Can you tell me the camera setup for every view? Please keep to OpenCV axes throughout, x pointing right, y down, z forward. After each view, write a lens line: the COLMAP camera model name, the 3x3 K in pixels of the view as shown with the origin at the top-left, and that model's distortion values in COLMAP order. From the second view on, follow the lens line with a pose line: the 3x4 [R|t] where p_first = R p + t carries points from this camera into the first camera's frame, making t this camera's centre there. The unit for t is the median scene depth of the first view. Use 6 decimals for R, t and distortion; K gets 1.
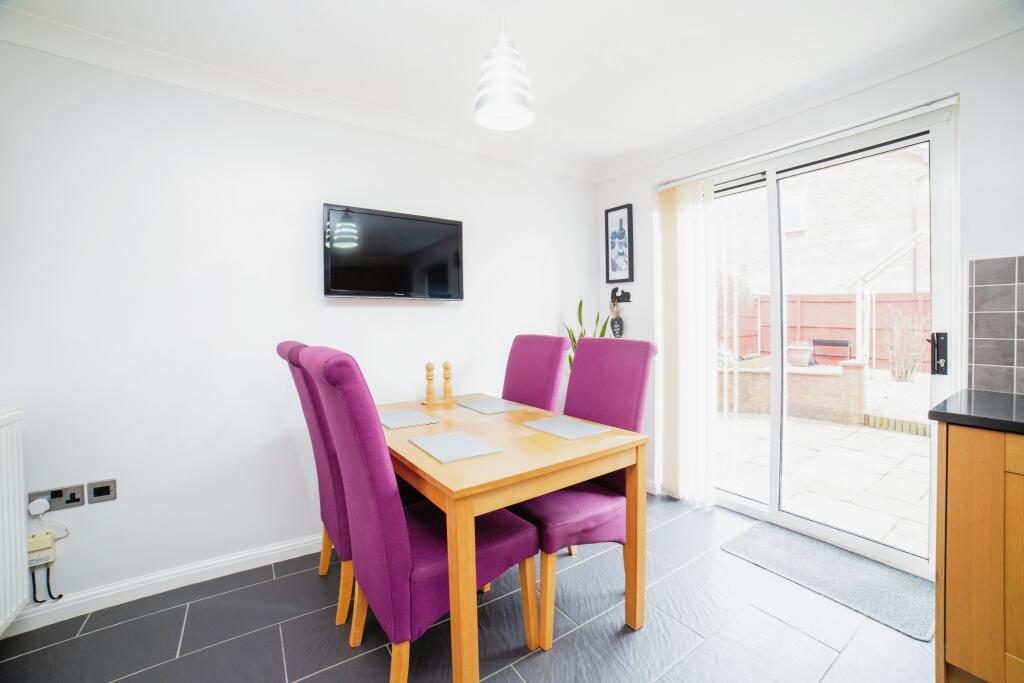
lens RADIAL K [[423.8, 0, 512.0], [0, 423.8, 341.5], [0, 0, 1]] dist [-0.089835, 0.032661]
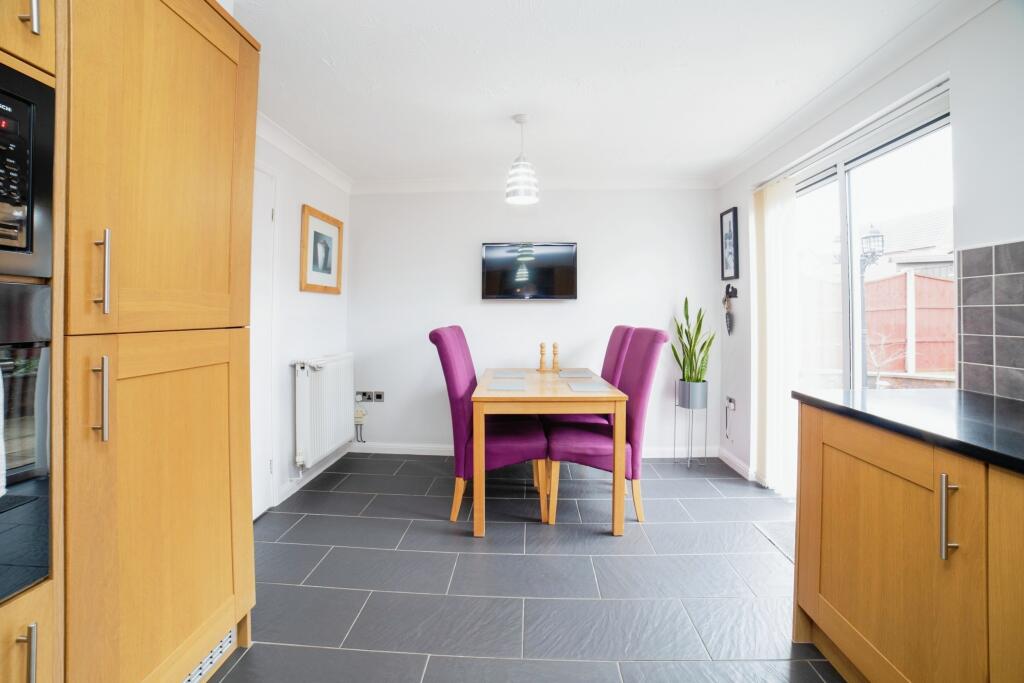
lens RADIAL K [[423.8, 0, 512.0], [0, 423.8, 341.5], [0, 0, 1]] dist [-0.089835, 0.032661]
pose [[0.806941, 0.040821, -0.589219, 0.770710], [-0.032330, 0.999166, 0.024945, 0.017675], [0.589746, -0.001080, 0.807588, -0.333178]]
